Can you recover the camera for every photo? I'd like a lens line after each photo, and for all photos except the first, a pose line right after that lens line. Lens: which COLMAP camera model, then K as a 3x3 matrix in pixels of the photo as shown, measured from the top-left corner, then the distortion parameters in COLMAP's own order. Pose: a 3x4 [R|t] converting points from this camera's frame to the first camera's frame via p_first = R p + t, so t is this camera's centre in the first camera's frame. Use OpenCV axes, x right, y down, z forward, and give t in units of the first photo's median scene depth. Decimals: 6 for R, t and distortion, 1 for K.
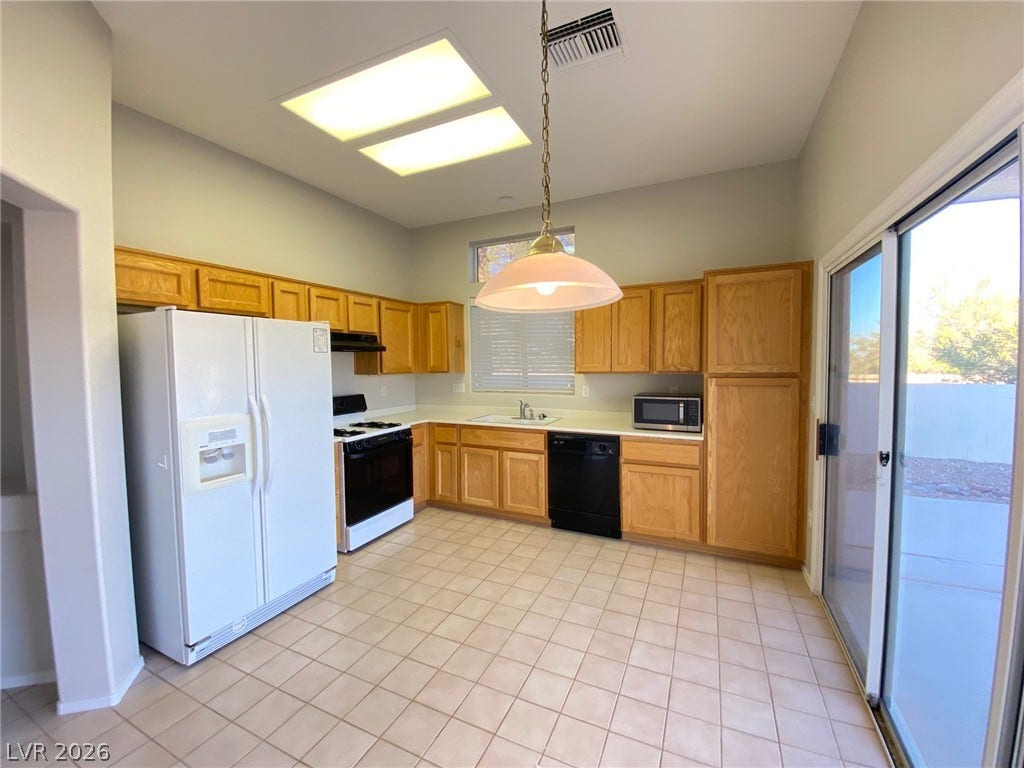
lens RADIAL K [[415.5, 0, 510.9], [0, 415.5, 381.8], [0, 0, 1]] dist [0.024011, -0.022923]
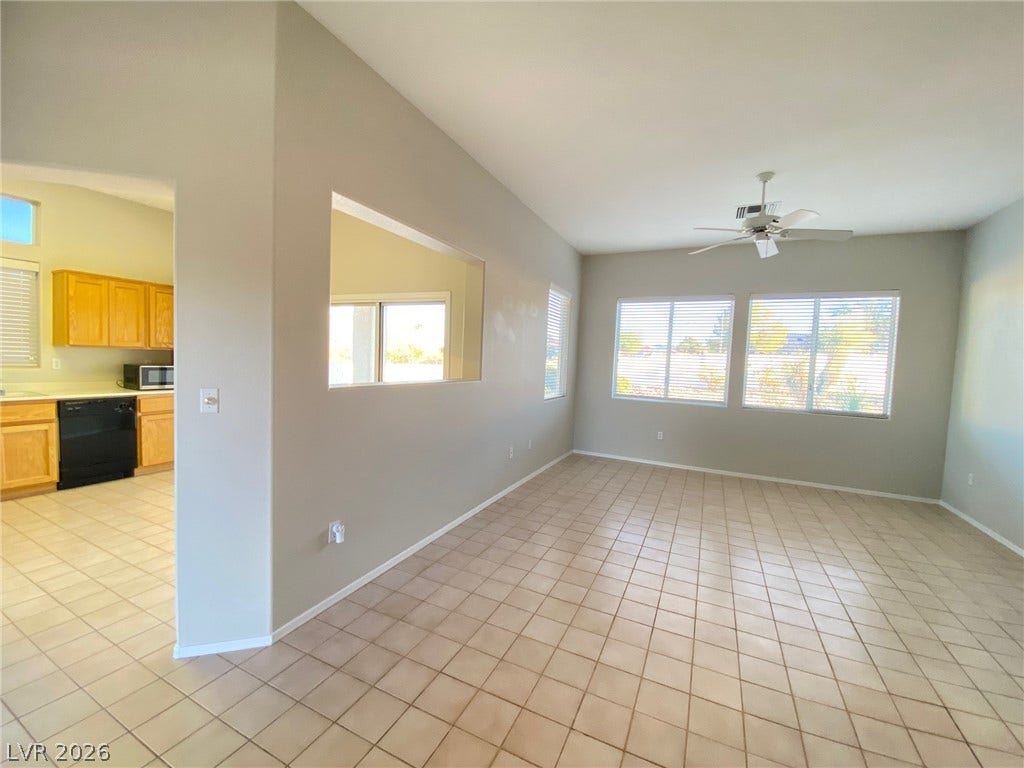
lens RADIAL K [[416.8, 0, 511.9], [0, 416.8, 382.9], [0, 0, 1]] dist [0.022604, -0.021491]
pose [[0.001533, -0.044864, 0.998992, -1.060387], [0.009528, 0.998948, 0.044848, 0.041330], [-0.999953, 0.009450, 0.001959, -0.184971]]
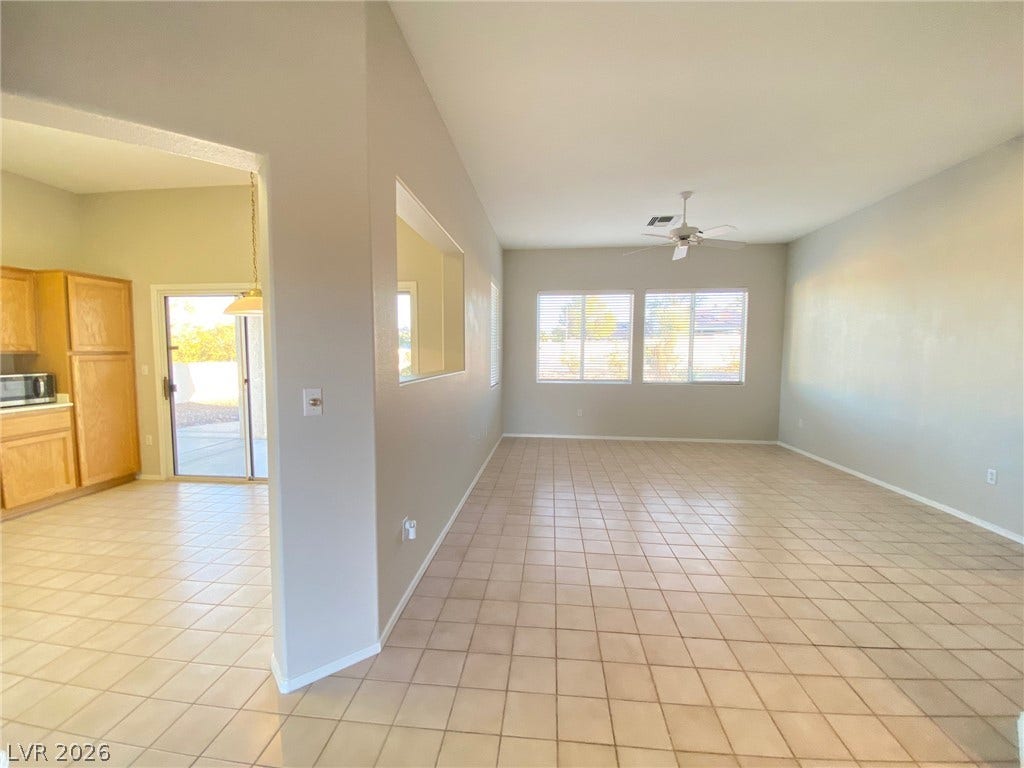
lens RADIAL K [[416.8, 0, 511.9], [0, 416.8, 382.9], [0, 0, 1]] dist [0.022604, -0.021491]
pose [[-0.342487, -0.056807, 0.937804, -1.060878], [0.047239, 0.995867, 0.077576, 0.035285], [-0.938334, 0.070869, -0.338387, 0.170346]]
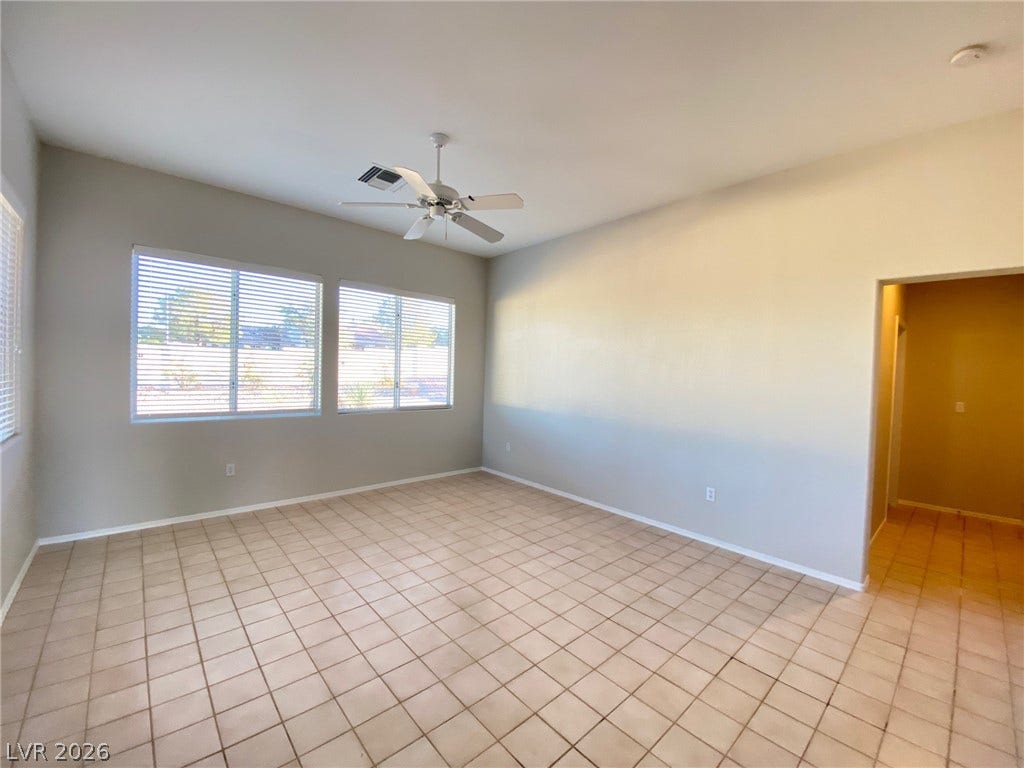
lens RADIAL K [[410.5, 0, 509.4], [0, 410.5, 382.7], [0, 0, 1]] dist [0.021373, -0.019775]
pose [[-0.922111, -0.025908, 0.386056, -0.465550], [0.001442, 0.997519, 0.070386, 0.023947], [-0.386922, 0.065460, -0.919786, -0.055040]]
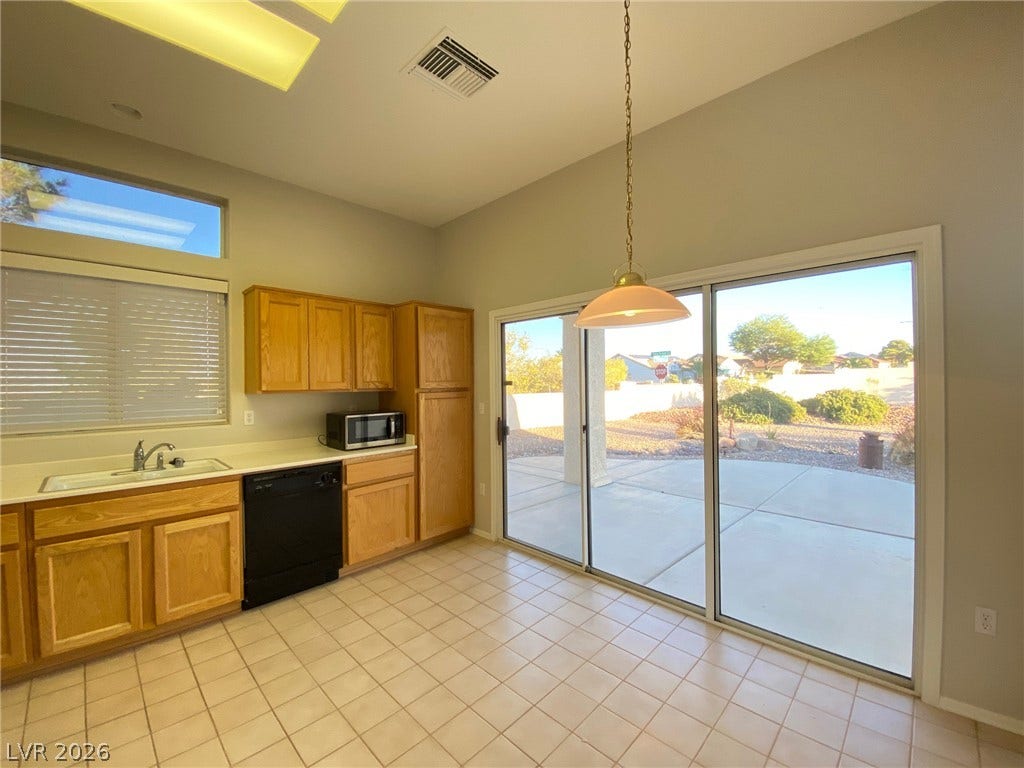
lens RADIAL K [[415.5, 0, 510.9], [0, 415.5, 381.8], [0, 0, 1]] dist [0.024011, -0.022923]
pose [[0.323477, 0.008965, 0.946193, -0.480711], [0.054712, 0.998105, -0.028162, 0.005295], [-0.944653, 0.060877, 0.322374, 0.356795]]
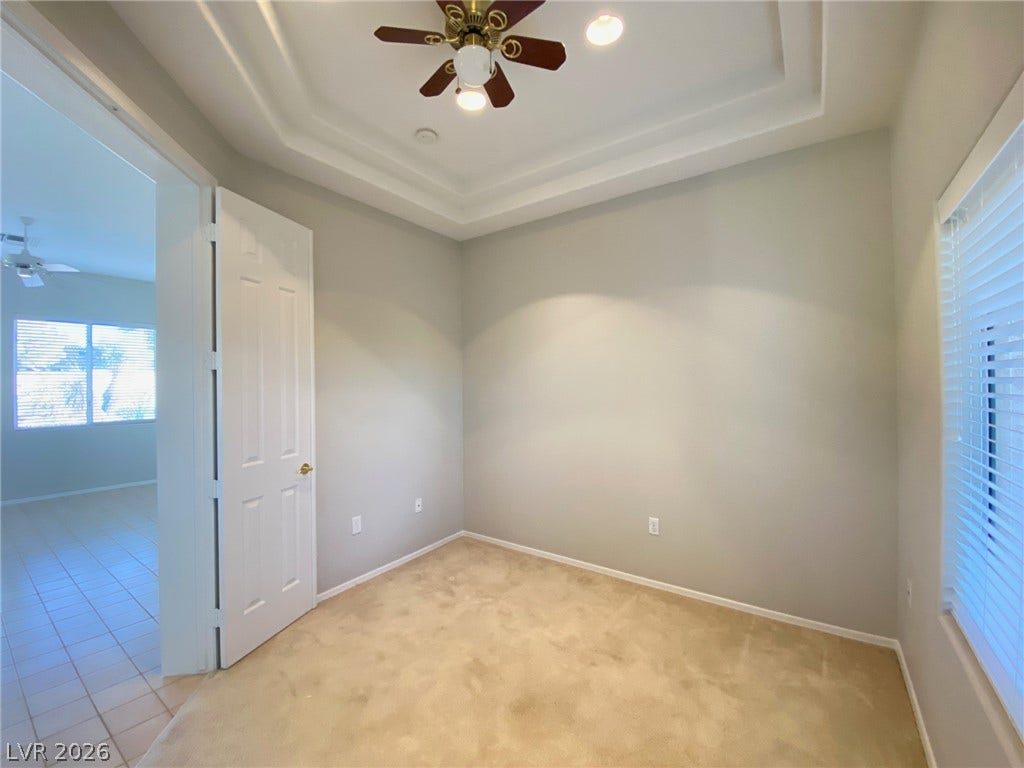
lens RADIAL K [[416.8, 0, 511.9], [0, 416.8, 382.9], [0, 0, 1]] dist [0.022604, -0.021491]
pose [[-0.985107, 0.024597, 0.170174, -1.537125], [0.033074, 0.998340, 0.047156, 0.029598], [-0.168732, 0.052082, -0.984285, 0.117586]]
